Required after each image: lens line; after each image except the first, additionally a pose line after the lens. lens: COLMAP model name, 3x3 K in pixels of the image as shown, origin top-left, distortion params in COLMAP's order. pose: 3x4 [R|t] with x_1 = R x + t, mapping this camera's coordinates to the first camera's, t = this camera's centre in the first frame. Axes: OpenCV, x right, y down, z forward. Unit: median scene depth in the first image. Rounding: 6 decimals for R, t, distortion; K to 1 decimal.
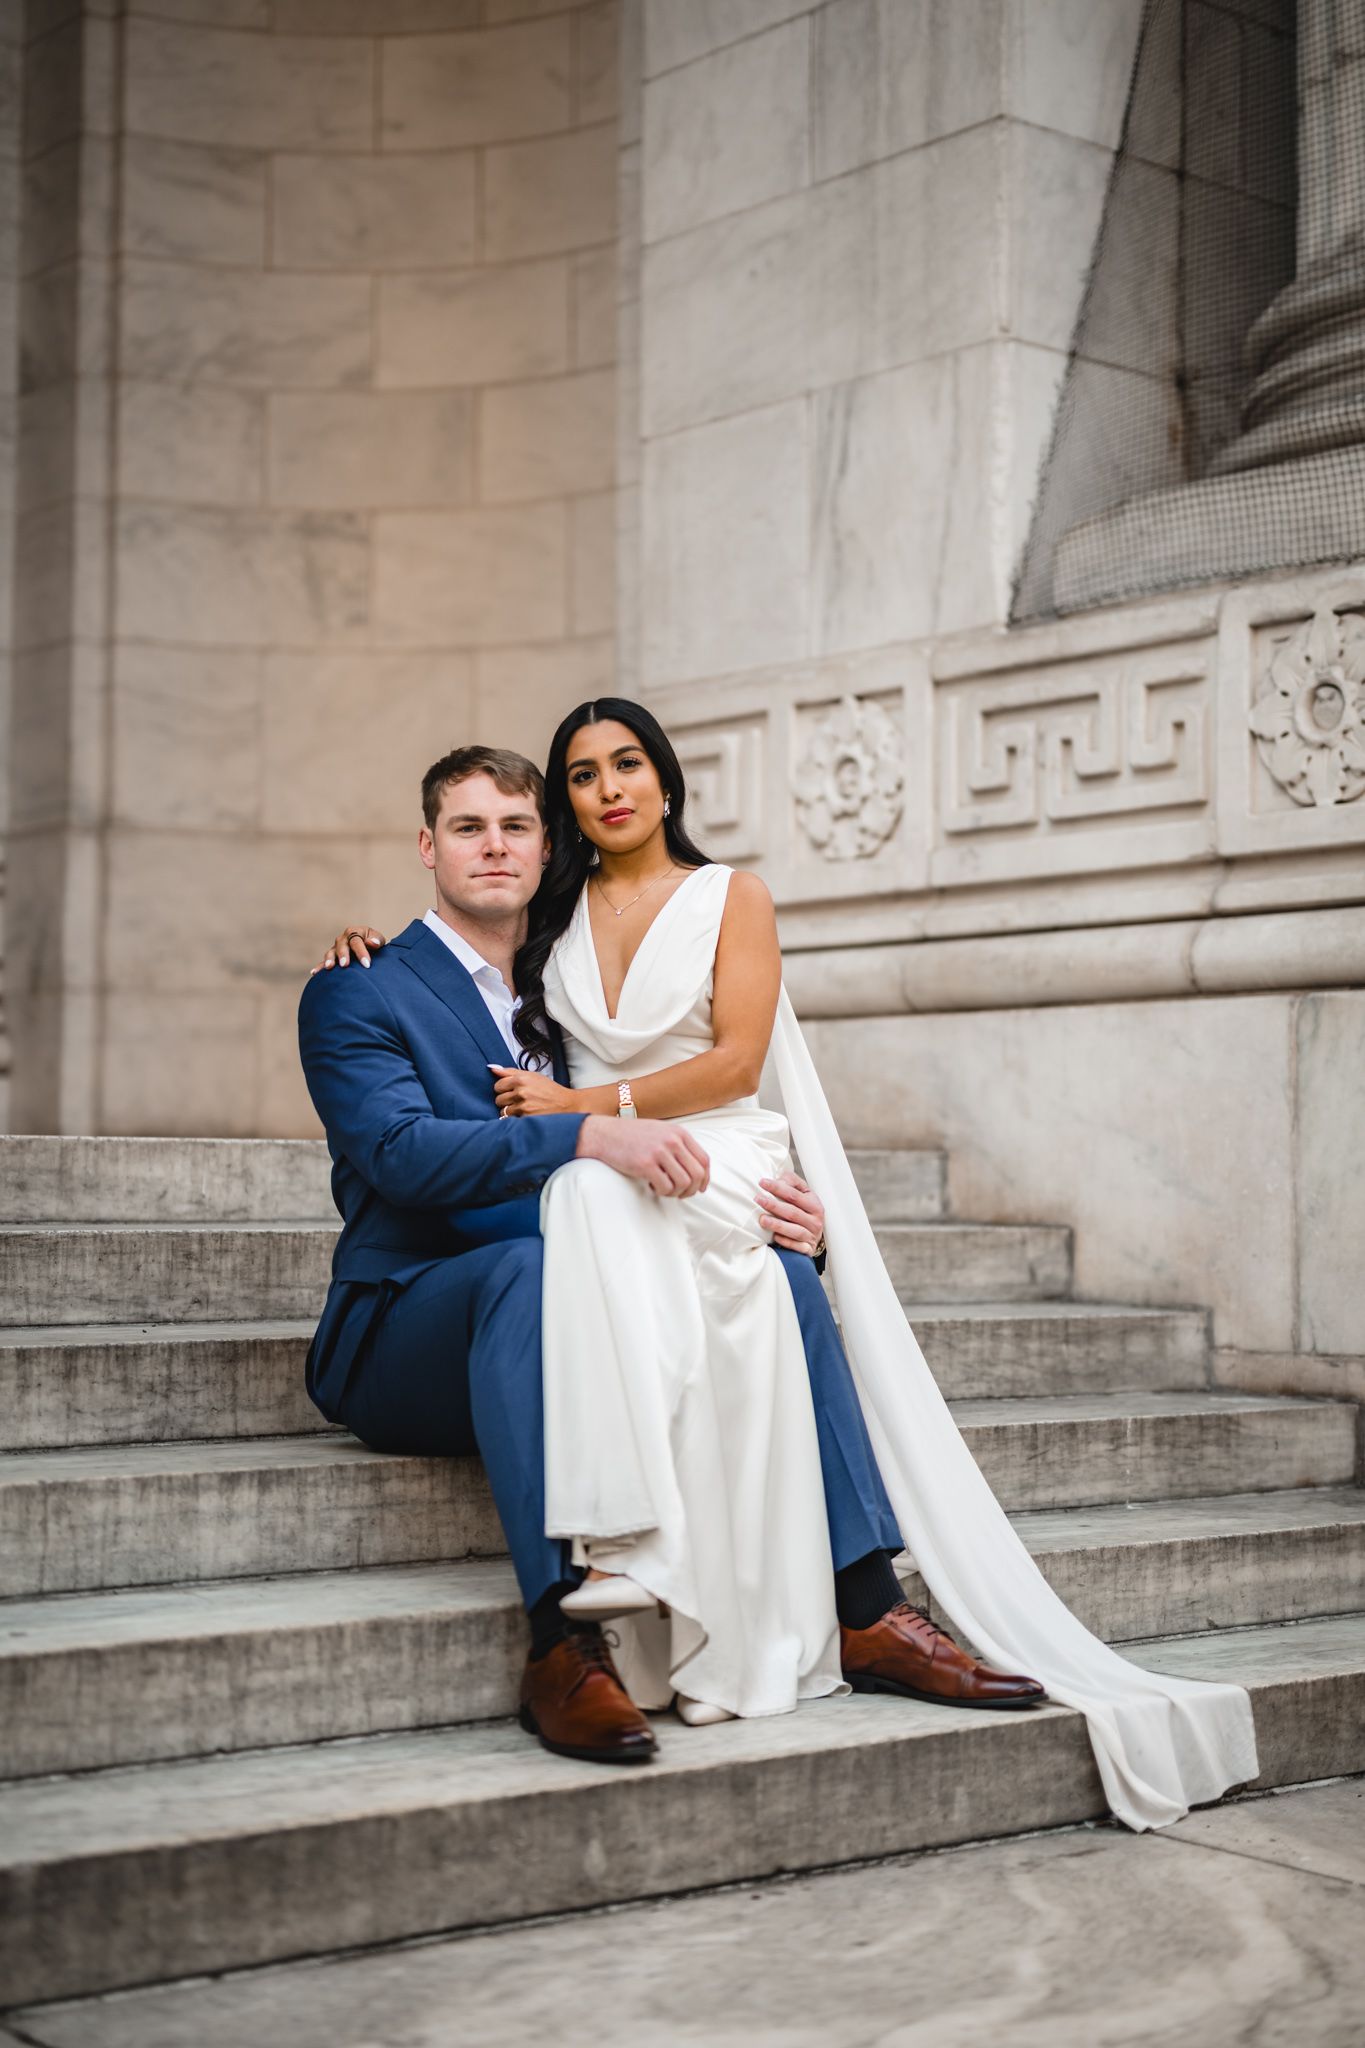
lens RADIAL K [[3064.4, 0, 682.5], [0, 3064.4, 1024.0], [0, 0, 1]] dist [0.000406, -0.013983]
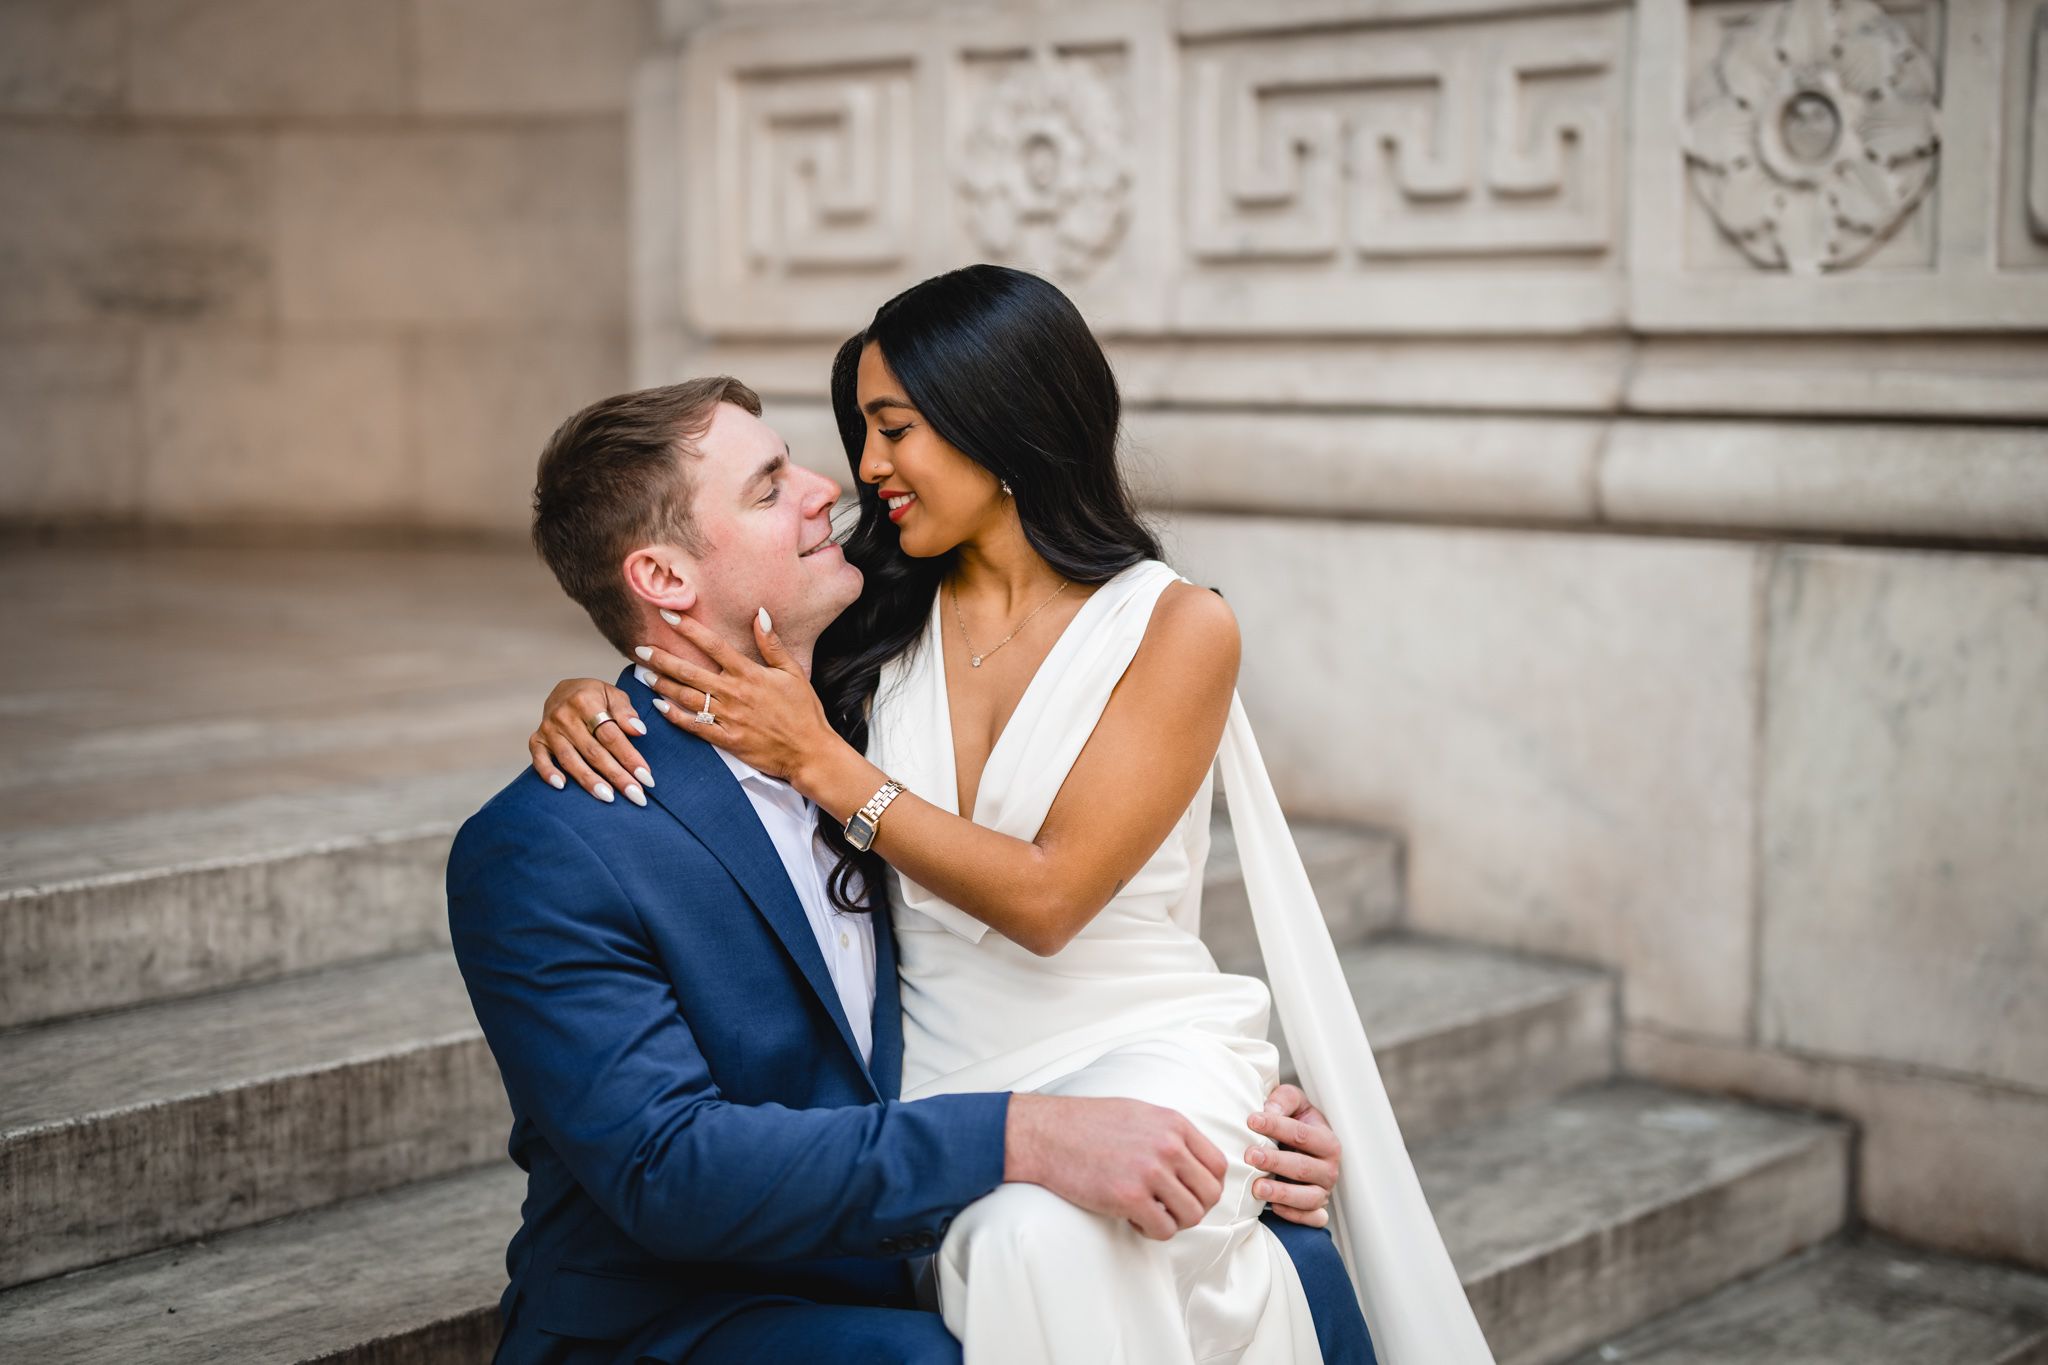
lens RADIAL K [[3196.6, 0, 1024.0], [0, 3196.6, 682.5], [0, 0, 1]] dist [0.001161, 0.033245]
pose [[0.987279, -0.029237, 0.156287, -0.082847], [0.002992, 0.986190, 0.165591, -0.099863], [-0.158971, -0.163017, 0.973732, 0.300040]]
